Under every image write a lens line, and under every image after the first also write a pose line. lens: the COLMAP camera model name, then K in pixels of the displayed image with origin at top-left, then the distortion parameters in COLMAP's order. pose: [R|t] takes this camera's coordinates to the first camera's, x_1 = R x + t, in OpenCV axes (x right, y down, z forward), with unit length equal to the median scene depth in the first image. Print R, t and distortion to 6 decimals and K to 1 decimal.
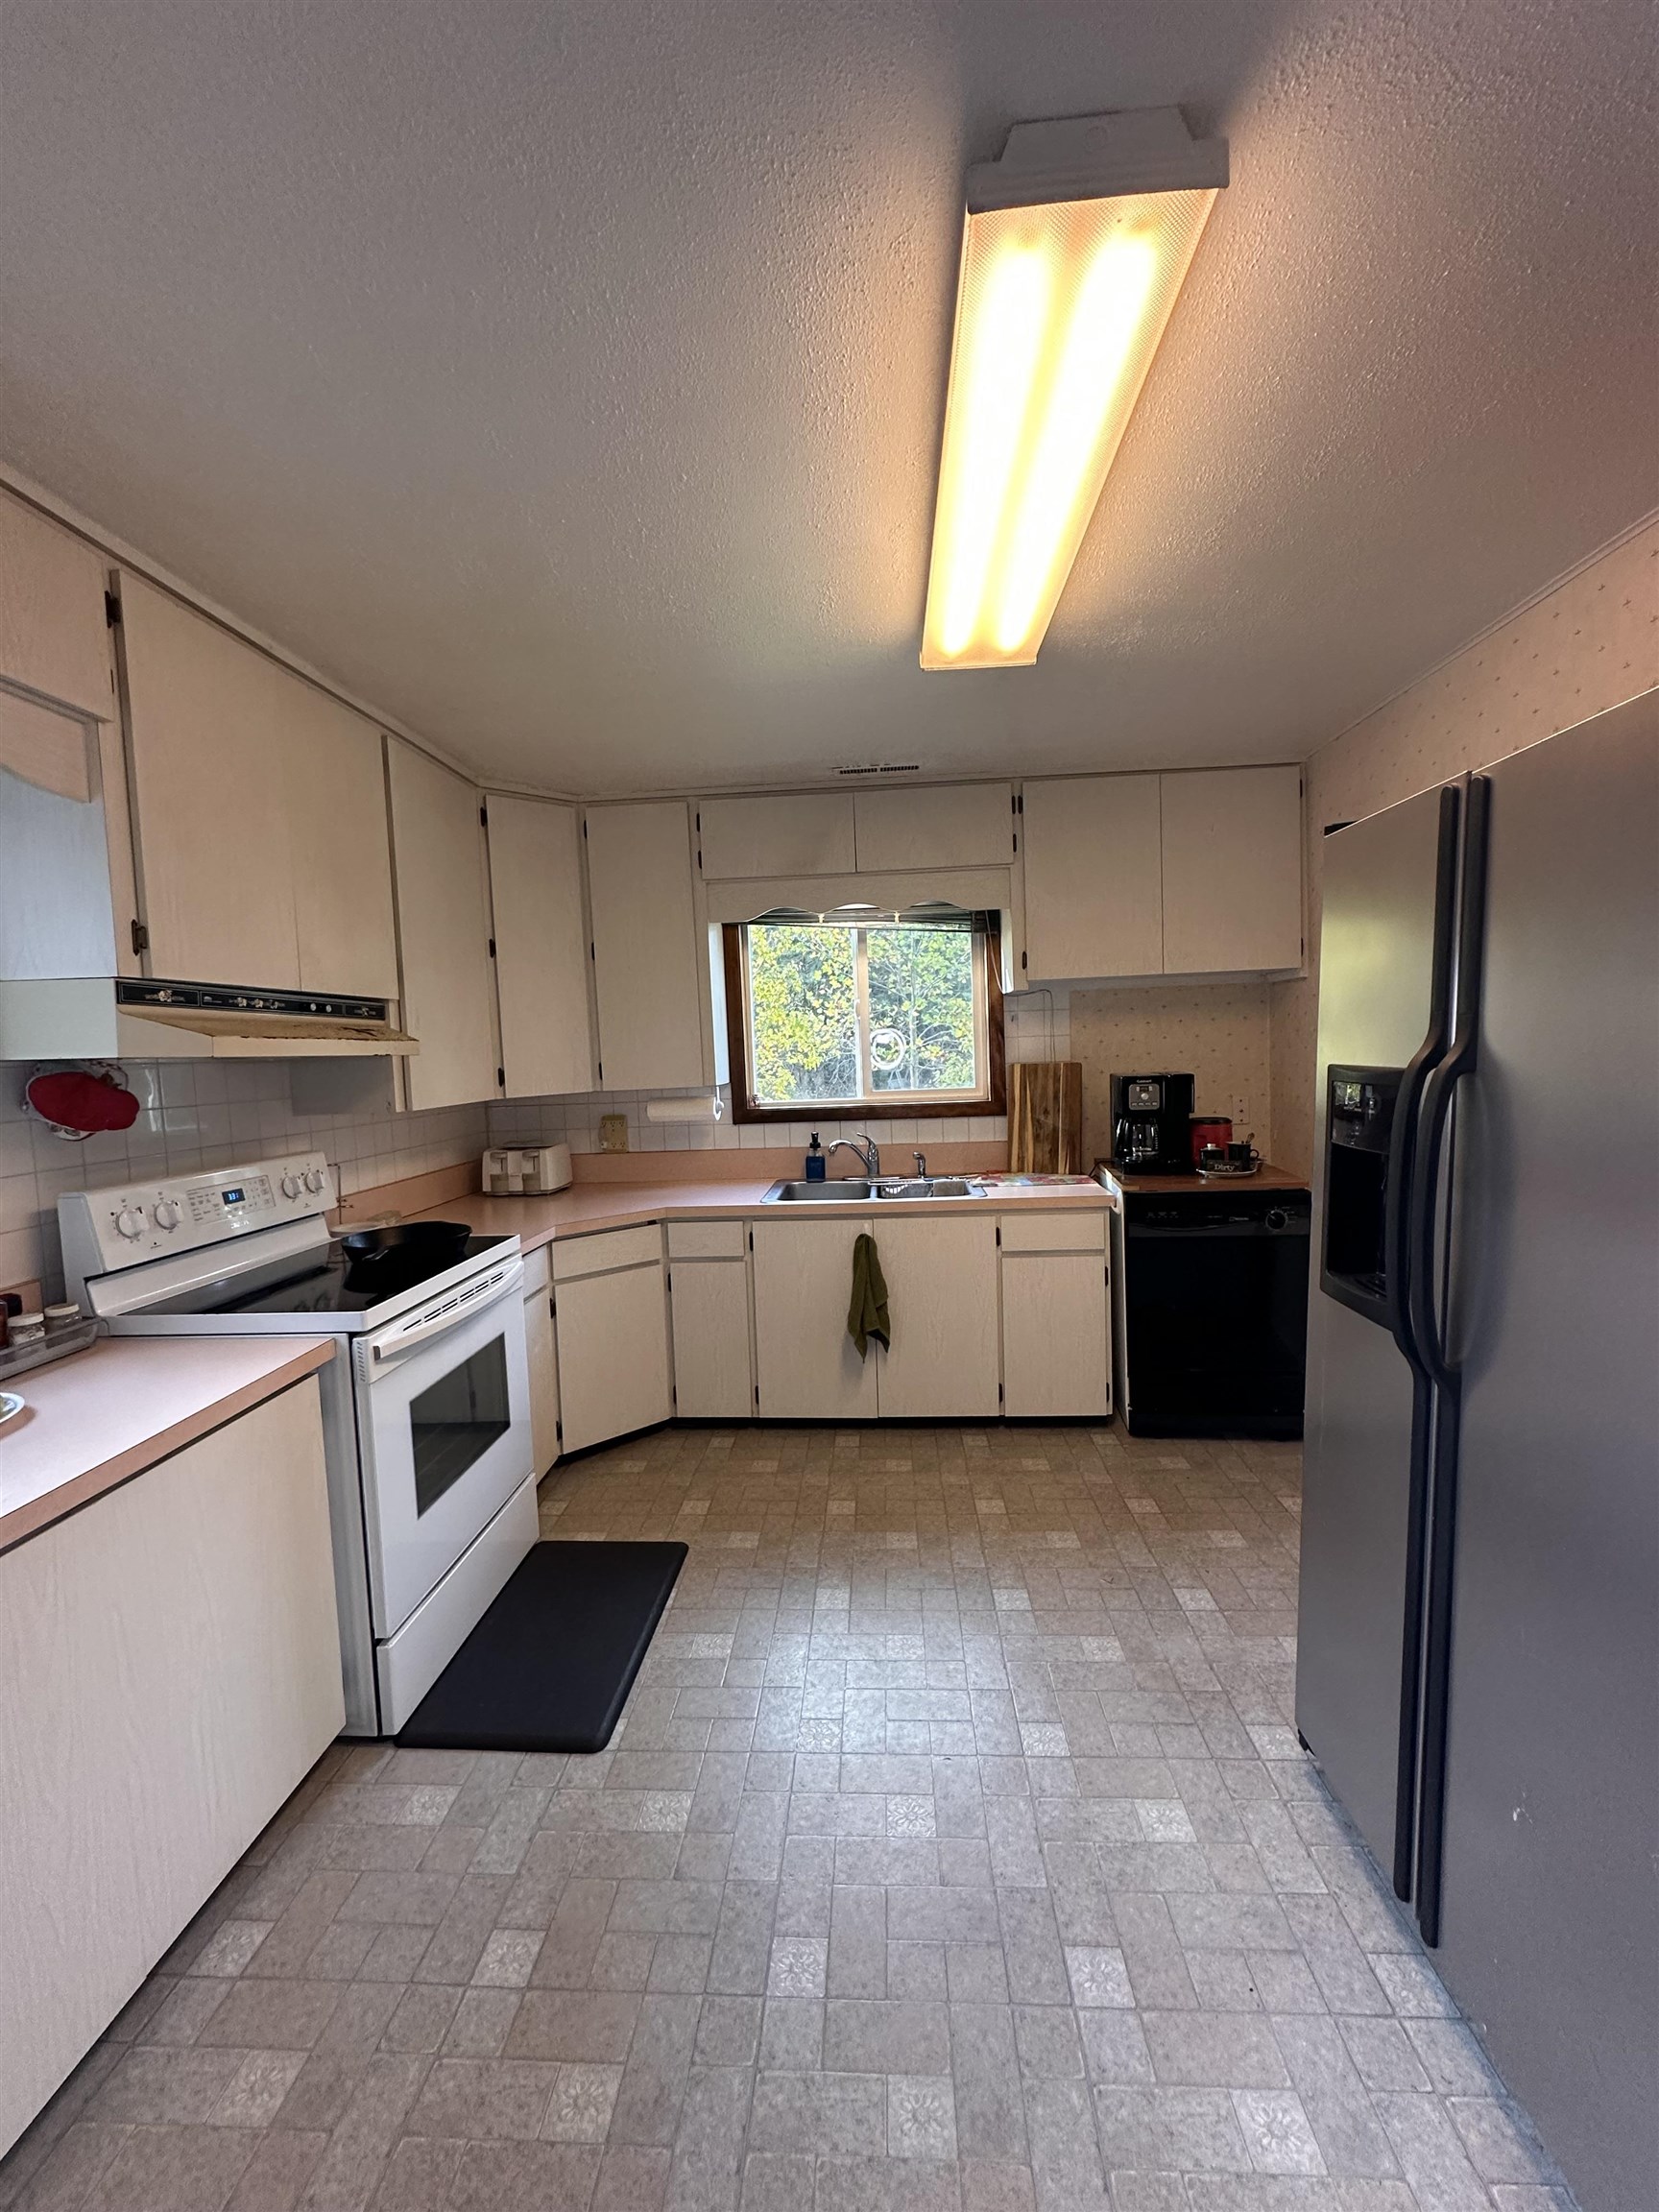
lens RADIAL K [[874.7, 0, 835.4], [0, 874.7, 1116.6], [0, 0, 1]] dist [-0.005346, 0.001264]
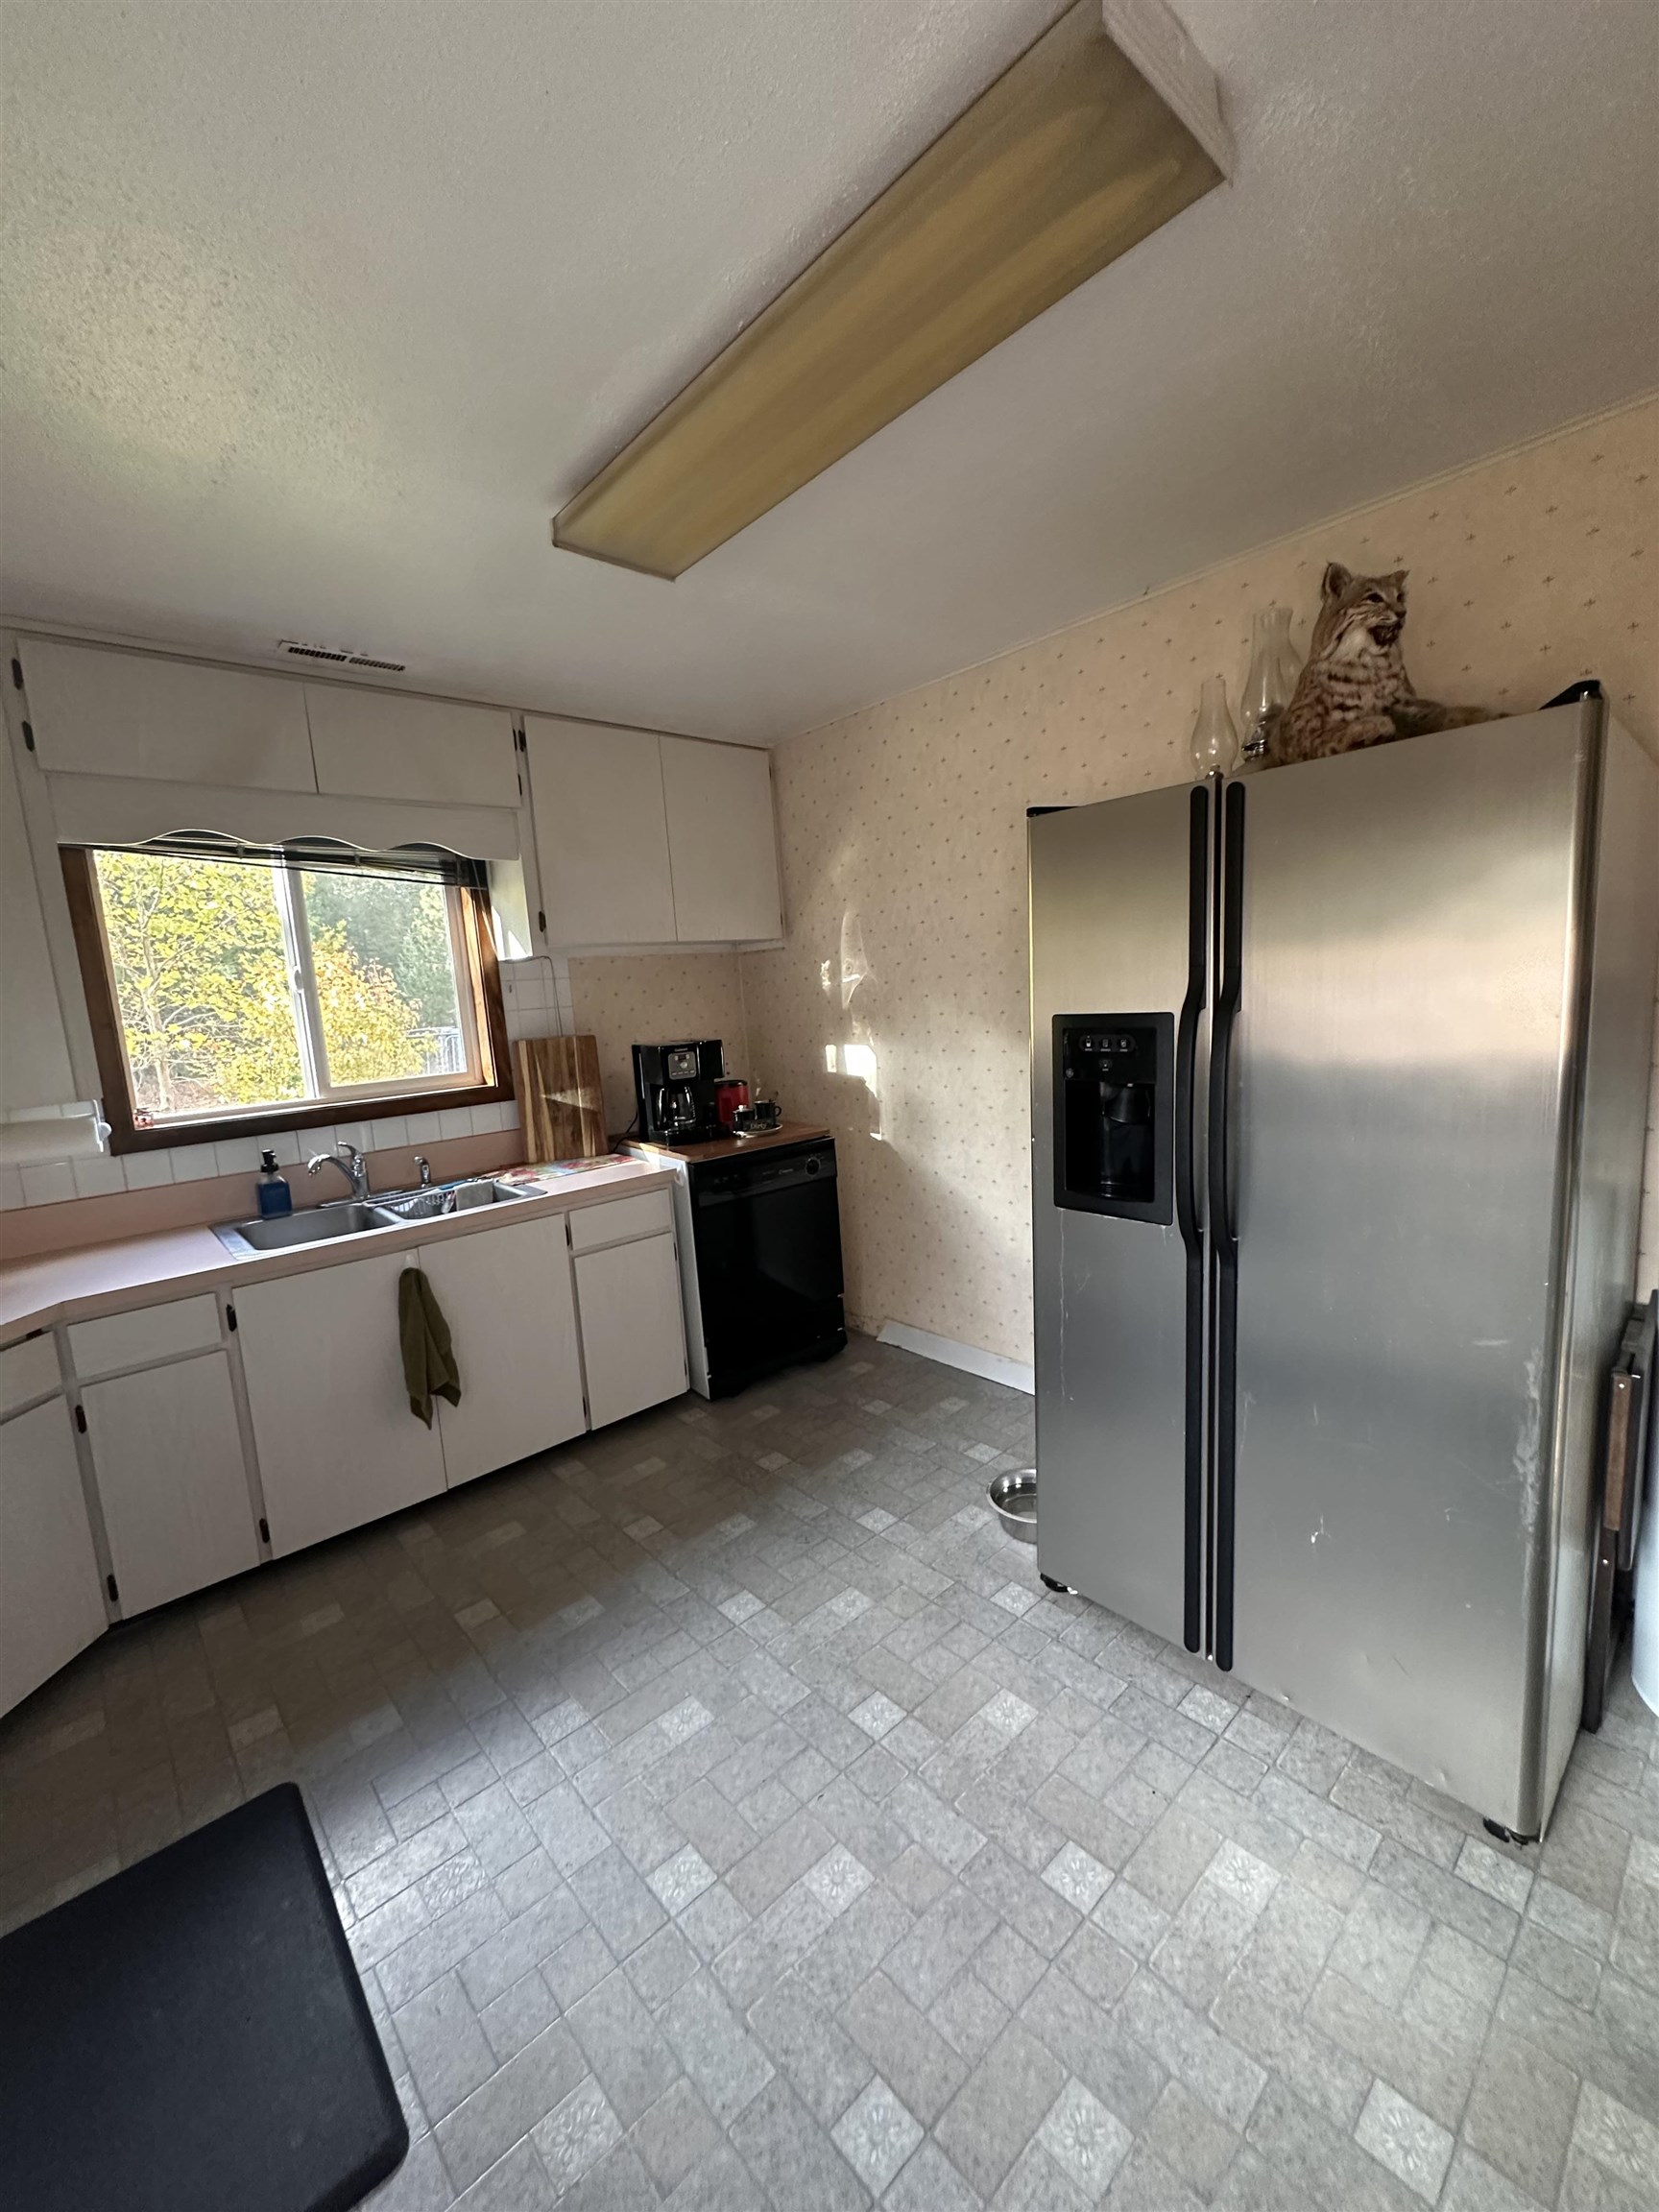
lens RADIAL K [[874.7, 0, 831.4], [0, 874.7, 1113.3], [0, 0, 1]] dist [-0.005346, 0.001264]
pose [[0.702731, -0.111810, 0.702615, -0.232954], [0.096398, 0.993430, 0.061675, -0.013664], [-0.704895, 0.024390, 0.708892, 0.183630]]
